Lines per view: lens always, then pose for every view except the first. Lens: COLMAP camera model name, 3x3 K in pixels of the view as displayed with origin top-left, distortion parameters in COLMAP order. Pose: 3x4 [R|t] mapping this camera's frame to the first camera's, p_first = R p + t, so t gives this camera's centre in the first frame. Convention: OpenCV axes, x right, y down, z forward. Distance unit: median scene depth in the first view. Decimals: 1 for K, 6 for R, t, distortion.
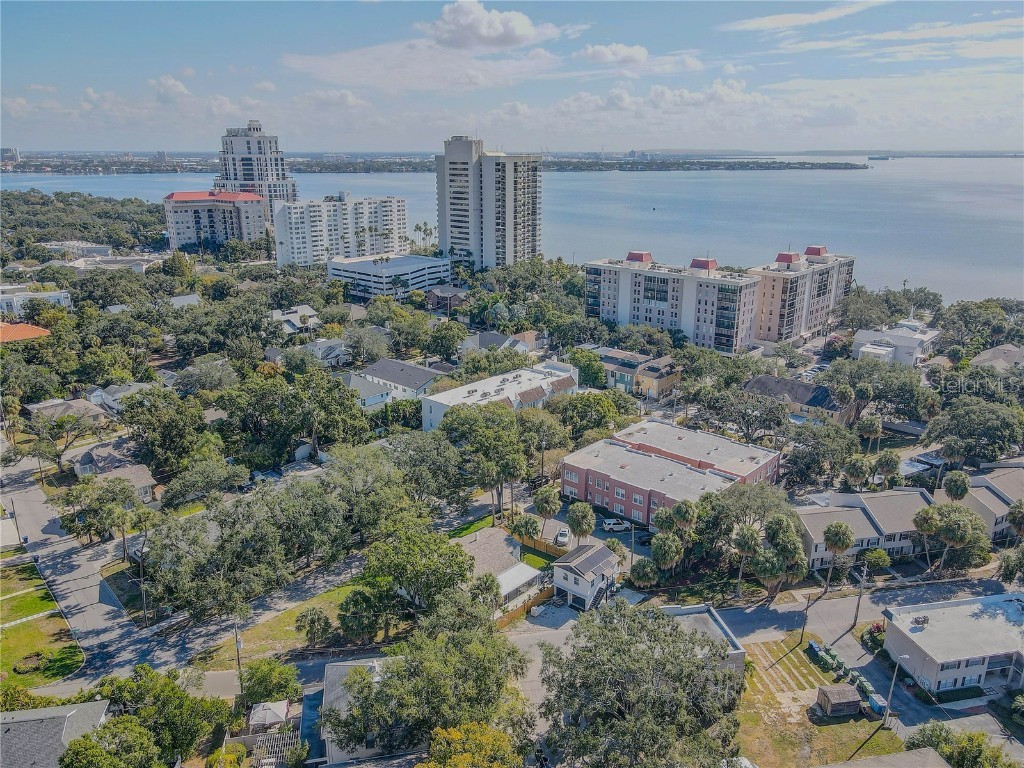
lens RADIAL K [[749.7, 0, 512.6], [0, 749.7, 385.5], [0, 0, 1]] dist [0.009136, 0.010761]
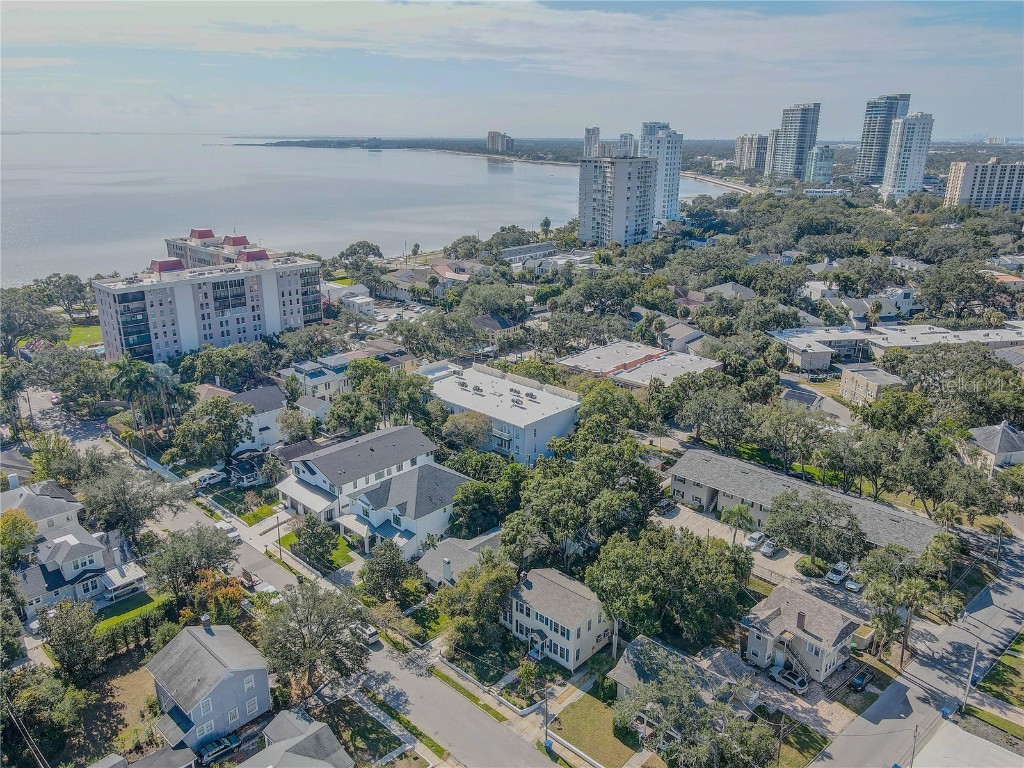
lens RADIAL K [[749.7, 0, 512.6], [0, 749.7, 385.5], [0, 0, 1]] dist [0.009136, 0.010761]
pose [[0.019370, -0.319661, 0.947334, -0.609989], [0.295451, 0.907026, 0.300019, -0.190296], [-0.955161, 0.274080, 0.112013, 0.619626]]
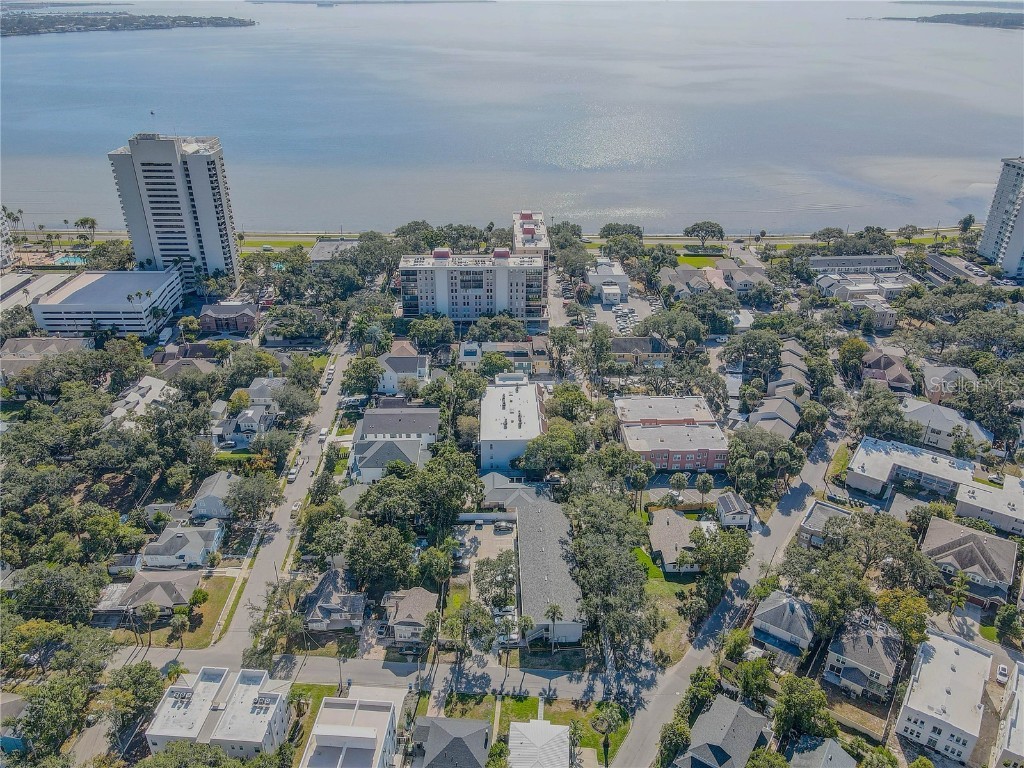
lens RADIAL K [[752.2, 0, 513.7], [0, 752.2, 380.1], [0, 0, 1]] dist [0.003182, 0.013664]
pose [[0.718260, -0.318002, 0.618851, -0.567251], [0.202596, 0.946490, 0.251222, -0.263885], [-0.665625, -0.055066, 0.744252, 0.019929]]
